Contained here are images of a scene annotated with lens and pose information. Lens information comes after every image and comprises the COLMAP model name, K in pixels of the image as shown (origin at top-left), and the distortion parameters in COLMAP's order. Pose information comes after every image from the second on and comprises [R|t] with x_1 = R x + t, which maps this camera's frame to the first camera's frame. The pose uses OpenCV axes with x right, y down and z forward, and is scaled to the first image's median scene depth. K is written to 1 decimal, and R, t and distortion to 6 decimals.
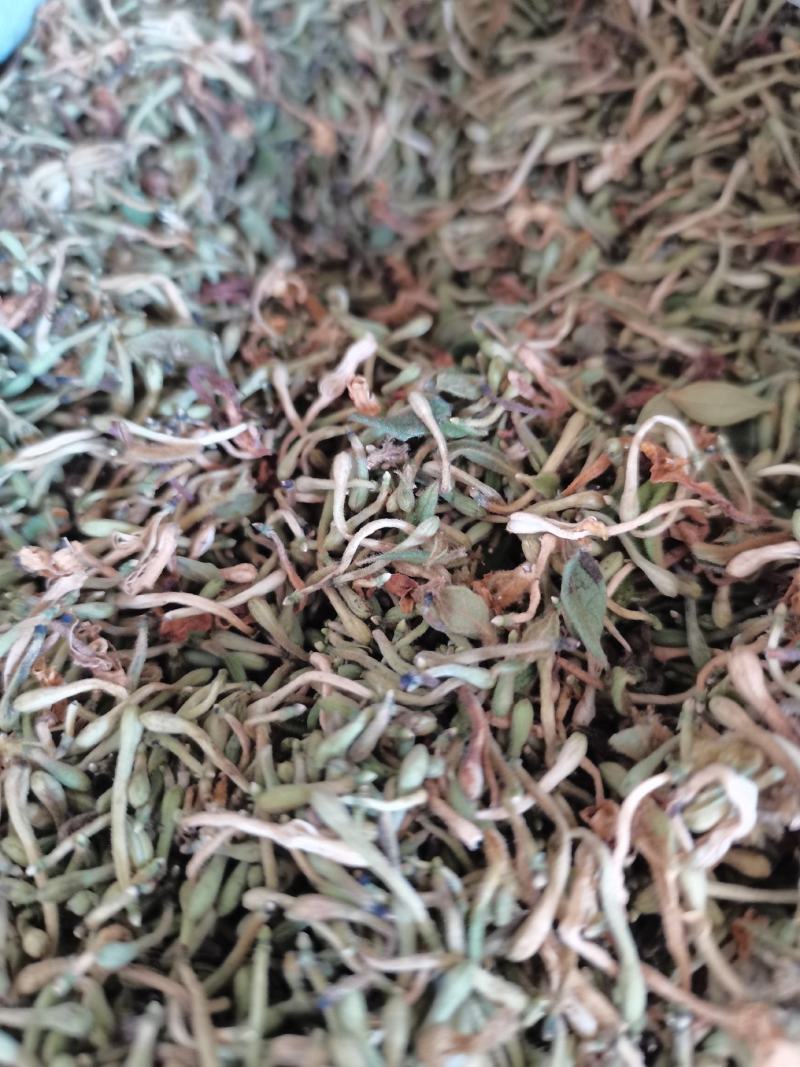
lens RADIAL K [[886.3, 0, 400.0], [0, 886.3, 533.5], [0, 0, 1]] dist [-0.034070, -0.065445]
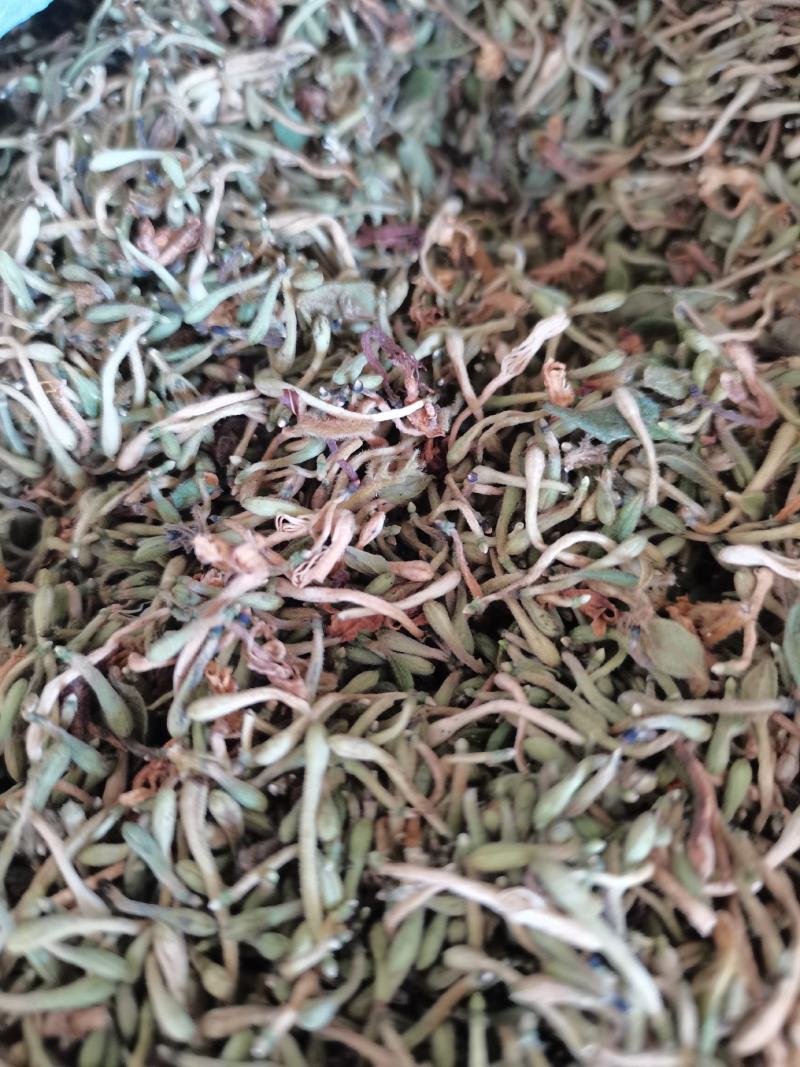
lens RADIAL K [[886.3, 0, 400.0], [0, 886.3, 533.5], [0, 0, 1]] dist [-0.034070, -0.065445]
pose [[0.995536, 0.093663, -0.011599, -0.180216], [-0.091769, 0.989371, 0.112795, -0.092263], [0.022041, -0.111227, 0.993551, 0.082603]]
